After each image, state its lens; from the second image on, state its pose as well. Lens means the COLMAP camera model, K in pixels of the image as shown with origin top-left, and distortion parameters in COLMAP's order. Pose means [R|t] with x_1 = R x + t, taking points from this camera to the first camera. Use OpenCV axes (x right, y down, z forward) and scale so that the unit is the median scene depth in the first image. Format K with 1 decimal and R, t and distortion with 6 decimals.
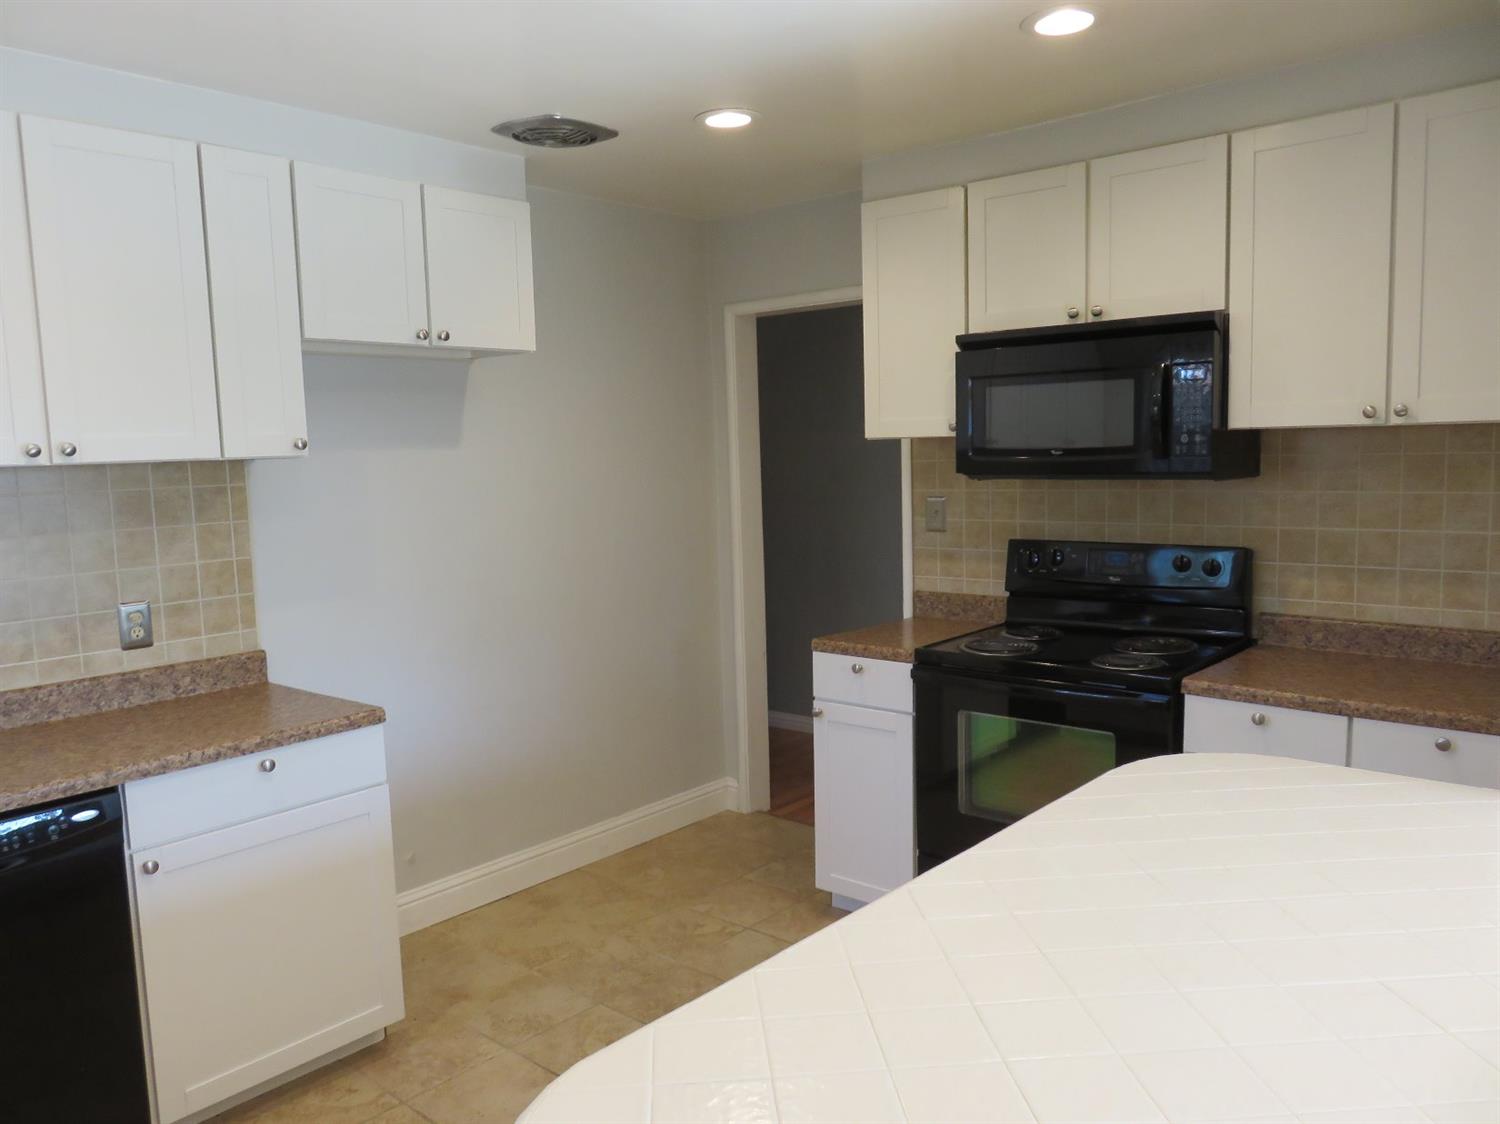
lens RADIAL K [[1136.0, 0, 750.0], [0, 1136.0, 562.0], [0, 0, 1]] dist [-0.002069, 0.002102]
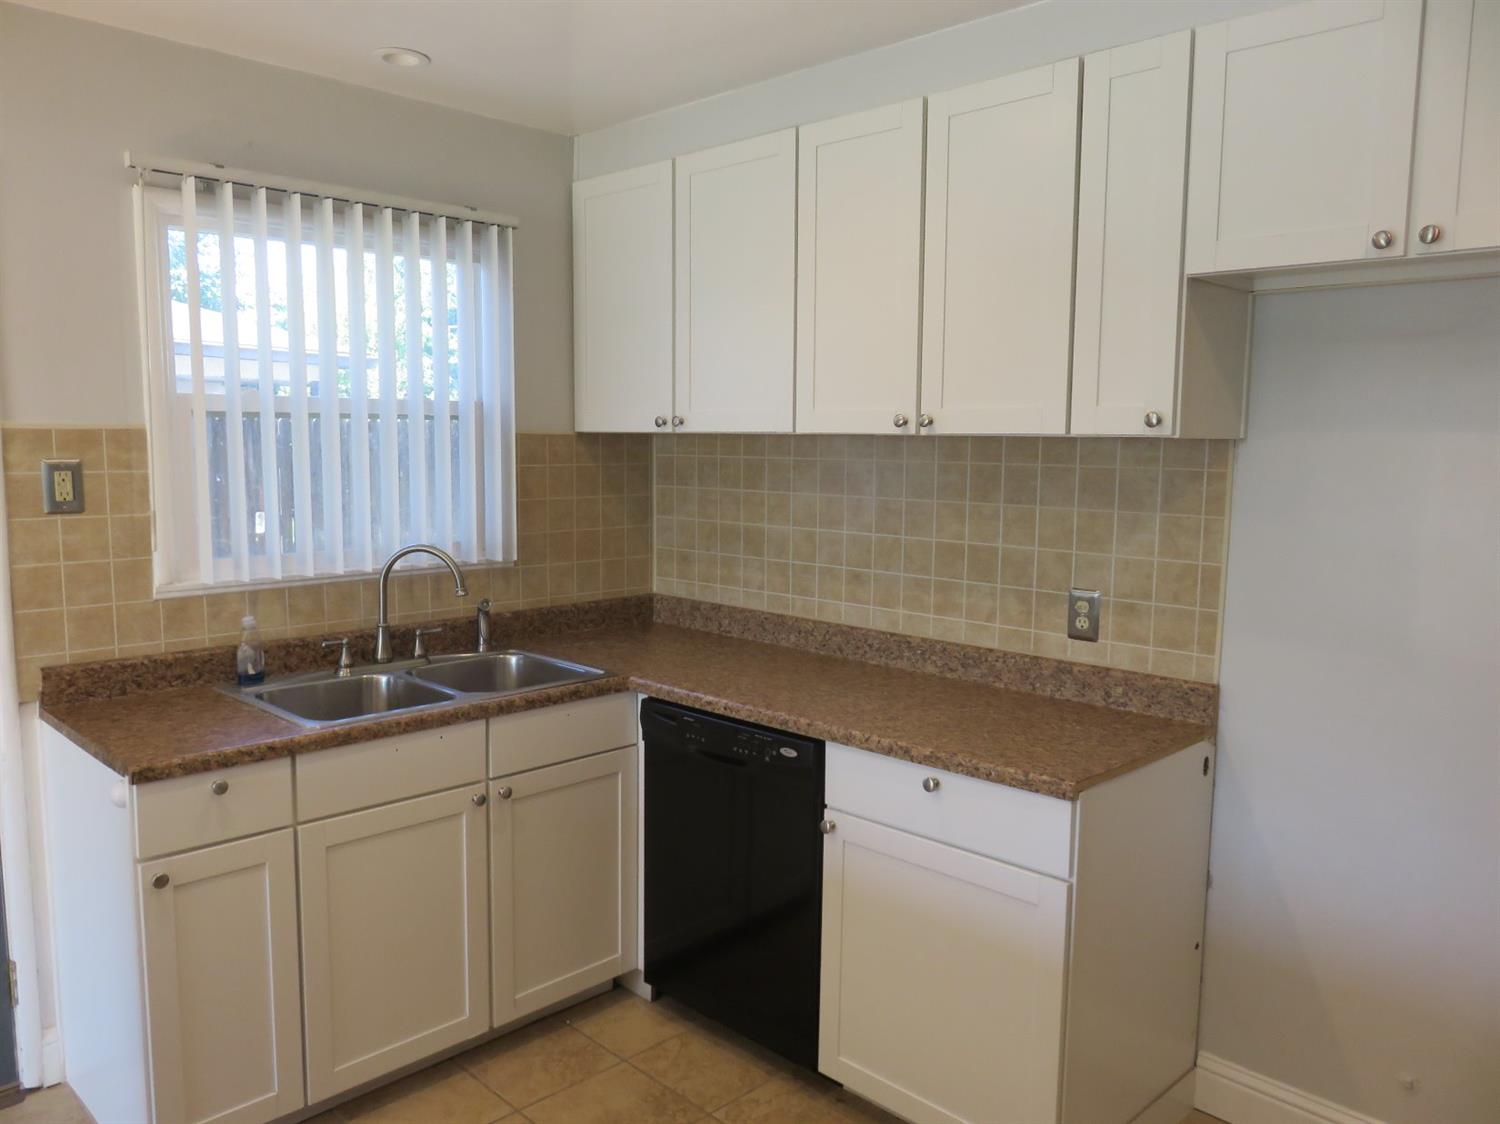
lens RADIAL K [[1143.9, 0, 750.0], [0, 1143.9, 562.0], [0, 0, 1]] dist [-0.001823, -0.004589]
pose [[-0.073807, 0.141202, -0.987226, 0.370996], [-0.109818, 0.982755, 0.148772, -0.090820], [0.991208, 0.119396, -0.057027, 0.758946]]
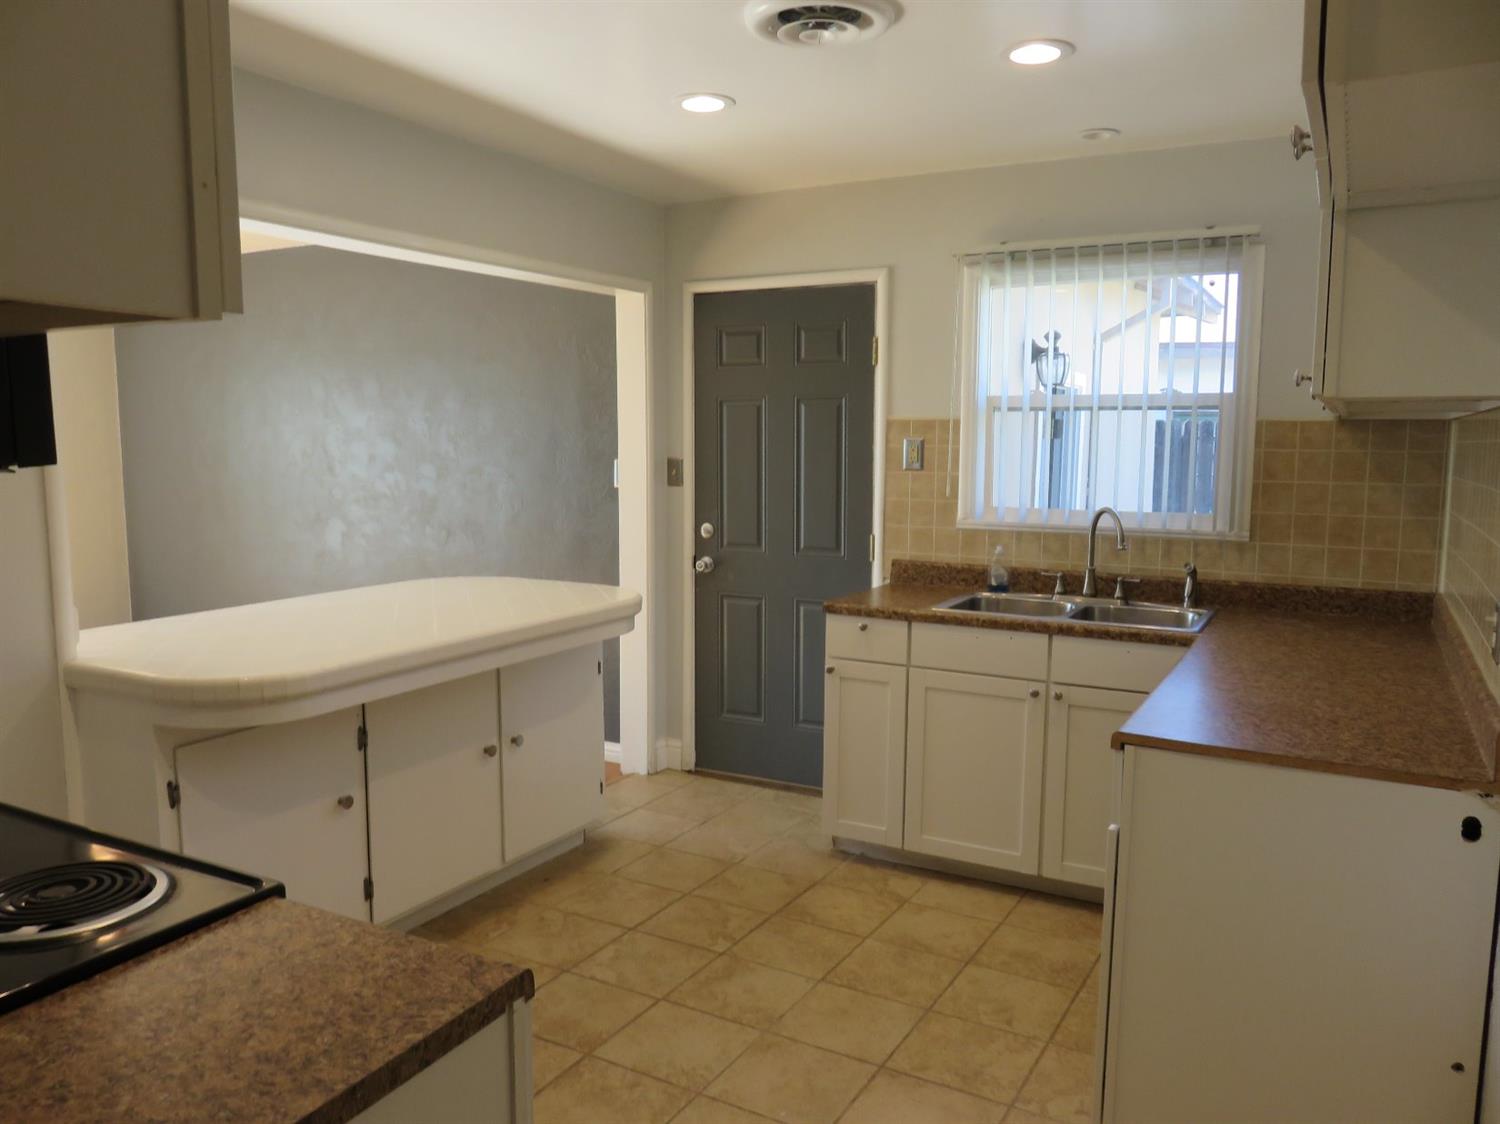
lens RADIAL K [[1136.0, 0, 750.0], [0, 1136.0, 562.0], [0, 0, 1]] dist [-0.002069, 0.002102]
pose [[-0.979452, 0.041736, -0.197313, 0.045714], [-0.001025, 0.977310, 0.211812, -0.132996], [0.201677, 0.207662, -0.957185, 1.555164]]
